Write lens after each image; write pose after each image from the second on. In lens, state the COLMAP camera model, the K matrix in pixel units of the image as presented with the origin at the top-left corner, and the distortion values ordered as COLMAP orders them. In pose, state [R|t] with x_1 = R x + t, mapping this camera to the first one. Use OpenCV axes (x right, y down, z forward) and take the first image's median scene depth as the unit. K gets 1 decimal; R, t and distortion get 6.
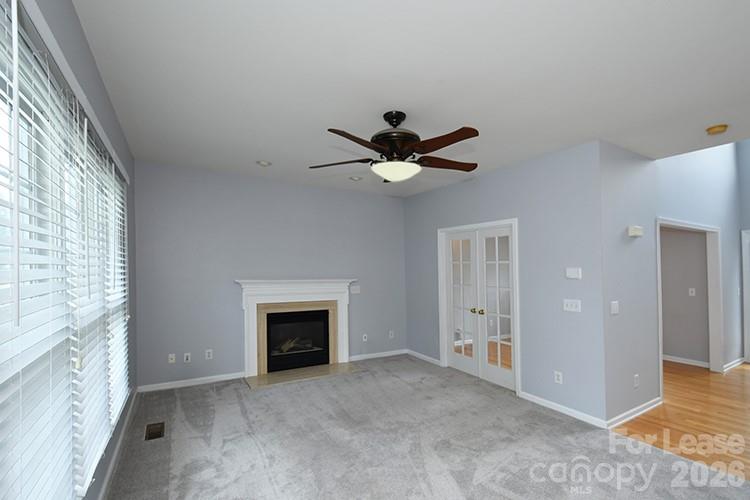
lens RADIAL K [[327.7, 0, 374.9], [0, 327.7, 255.5], [0, 0, 1]] dist [-0.001838, -0.000420]
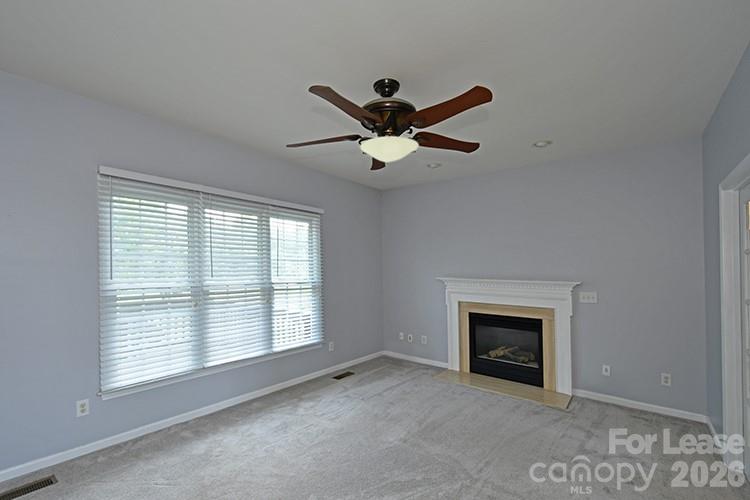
lens RADIAL K [[344.1, 0, 373.3], [0, 344.1, 267.0], [0, 0, 1]] dist [0.034331, -0.000277]
pose [[0.362382, 0.004032, -0.932021, 0.553212], [0.041390, 0.998934, 0.020415, 0.007761], [0.931110, -0.045974, 0.361829, 0.374479]]
